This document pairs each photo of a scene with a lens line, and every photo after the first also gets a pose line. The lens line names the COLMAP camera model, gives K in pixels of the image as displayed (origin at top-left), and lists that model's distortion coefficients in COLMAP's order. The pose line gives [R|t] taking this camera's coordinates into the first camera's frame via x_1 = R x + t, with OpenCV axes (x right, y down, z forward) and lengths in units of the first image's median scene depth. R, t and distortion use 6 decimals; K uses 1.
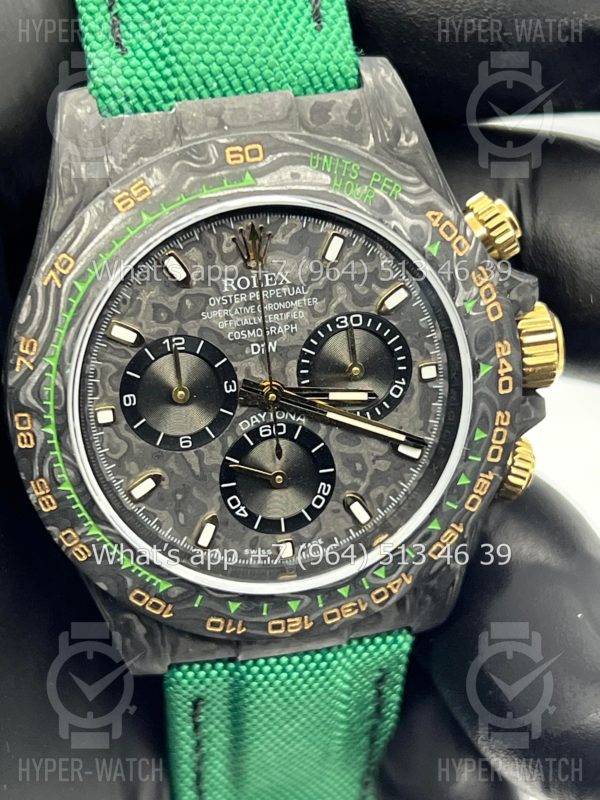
lens RADIAL K [[1864.4, 0, 298.6], [0, 1864.4, 398.7], [0, 0, 1]] dist [0.211726, 0.000000]
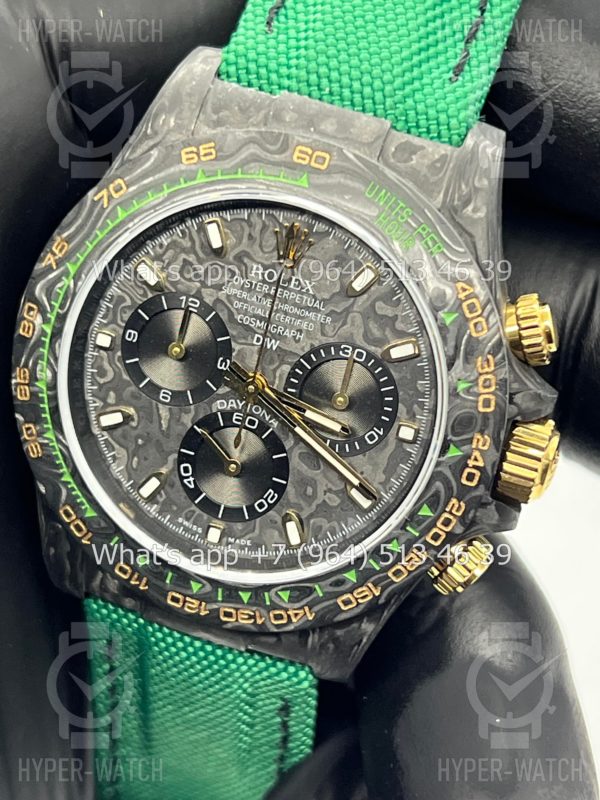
lens RADIAL K [[1864.4, 0, 301.9], [0, 1864.4, 395.5], [0, 0, 1]] dist [0.211726, 0.000000]
pose [[0.869799, 0.405980, -0.280411, 0.295393], [-0.418244, 0.908166, 0.017507, -0.026755], [0.261767, 0.102053, 0.959720, 0.024767]]
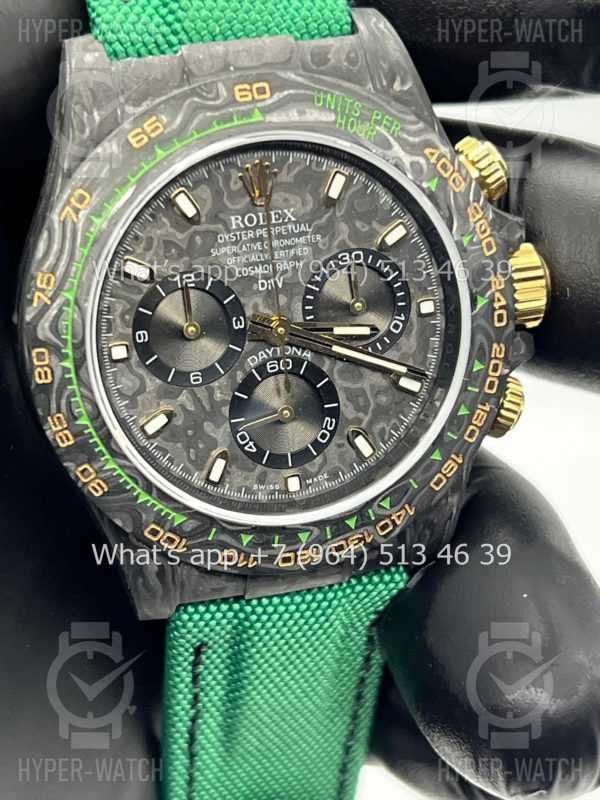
lens RADIAL K [[1864.4, 0, 294.1], [0, 1864.4, 398.9], [0, 0, 1]] dist [0.211726, 0.000000]
pose [[0.995089, -0.024672, 0.095863, -0.105109], [0.030537, 0.997719, -0.060197, 0.097497], [-0.094160, 0.062828, 0.993573, -0.019497]]
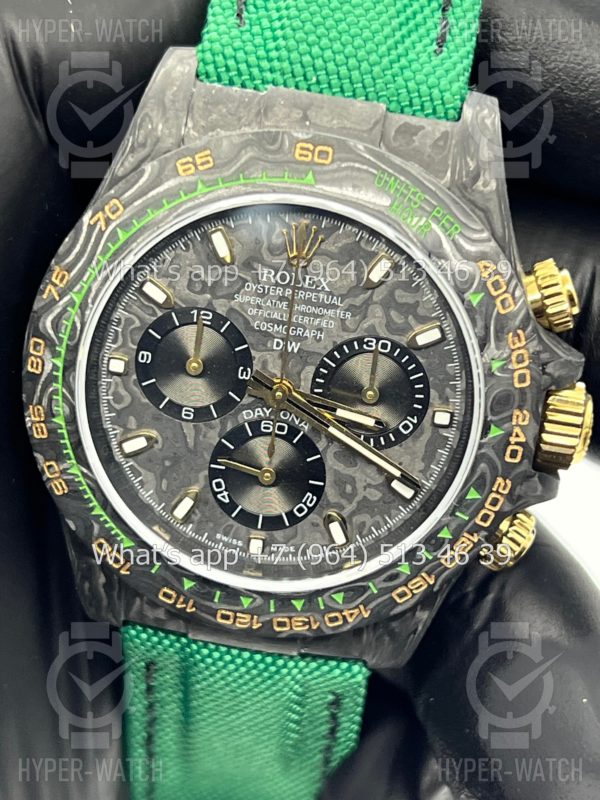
lens RADIAL K [[1864.4, 0, 299.2], [0, 1864.4, 396.4], [0, 0, 1]] dist [0.211726, 0.000000]
pose [[0.941662, 0.291621, -0.168016, 0.162061], [-0.290333, 0.956365, 0.032740, -0.035830], [0.170232, 0.017951, 0.985240, 0.018761]]
